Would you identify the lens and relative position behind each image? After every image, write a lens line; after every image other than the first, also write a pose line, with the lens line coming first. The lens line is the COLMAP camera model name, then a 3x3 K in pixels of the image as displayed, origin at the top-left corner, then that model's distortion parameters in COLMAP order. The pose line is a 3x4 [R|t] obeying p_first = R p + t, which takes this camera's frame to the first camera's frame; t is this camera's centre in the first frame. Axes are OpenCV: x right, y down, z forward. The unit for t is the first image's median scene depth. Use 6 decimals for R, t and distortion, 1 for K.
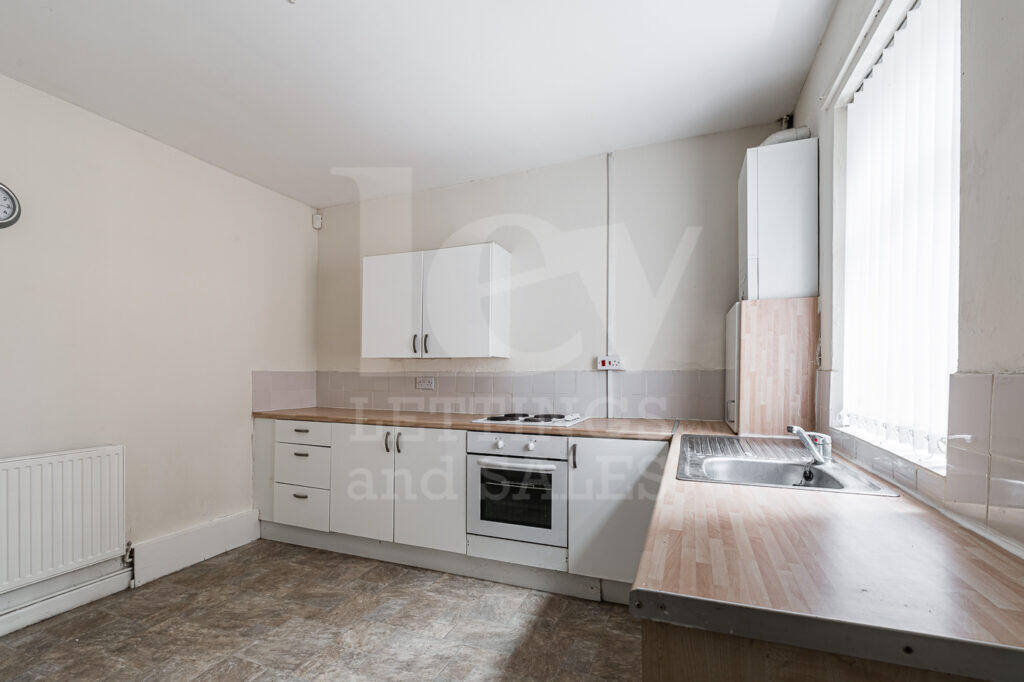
lens RADIAL K [[463.3, 0, 502.8], [0, 463.3, 372.2], [0, 0, 1]] dist [-0.000868, -0.000165]
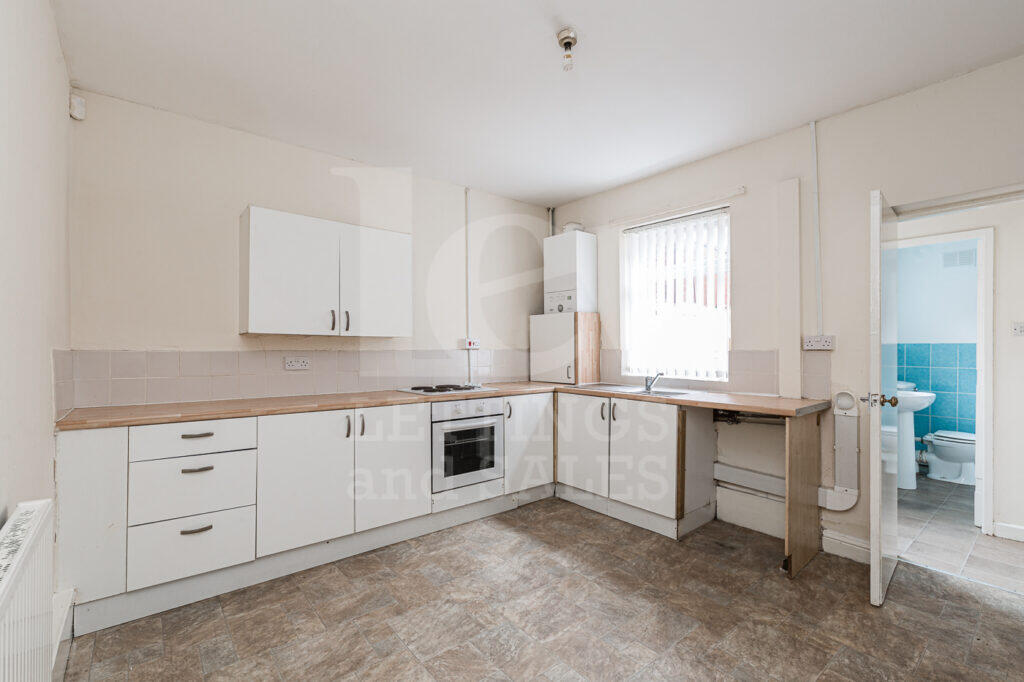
lens RADIAL K [[453.0, 0, 500.9], [0, 453.0, 341.2], [0, 0, 1]] dist [0.001478, 0.000071]
pose [[0.481106, 0.014996, 0.876534, -1.082829], [0.002003, 0.999832, -0.018204, -0.003746], [-0.876660, 0.010514, 0.480995, 0.355824]]
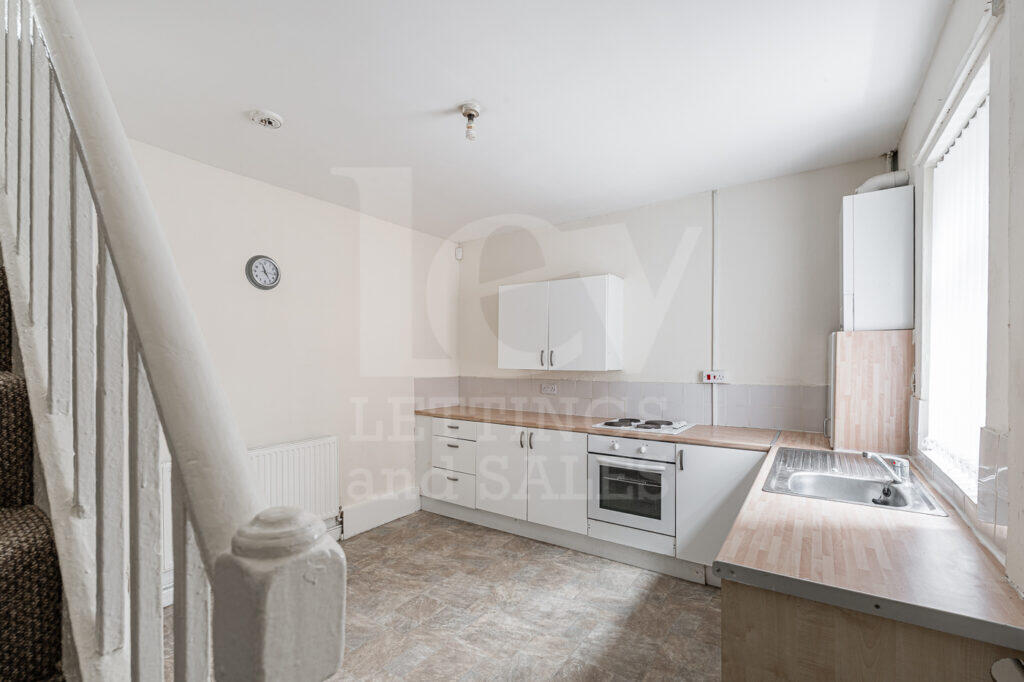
lens RADIAL K [[450.0, 0, 509.3], [0, 450.0, 360.4], [0, 0, 1]] dist [-0.000143, -0.000317]
pose [[0.977022, -0.000860, -0.213137, -0.030428], [0.001542, 0.999994, 0.003034, -0.078914], [0.213133, -0.003293, 0.977018, -0.221226]]
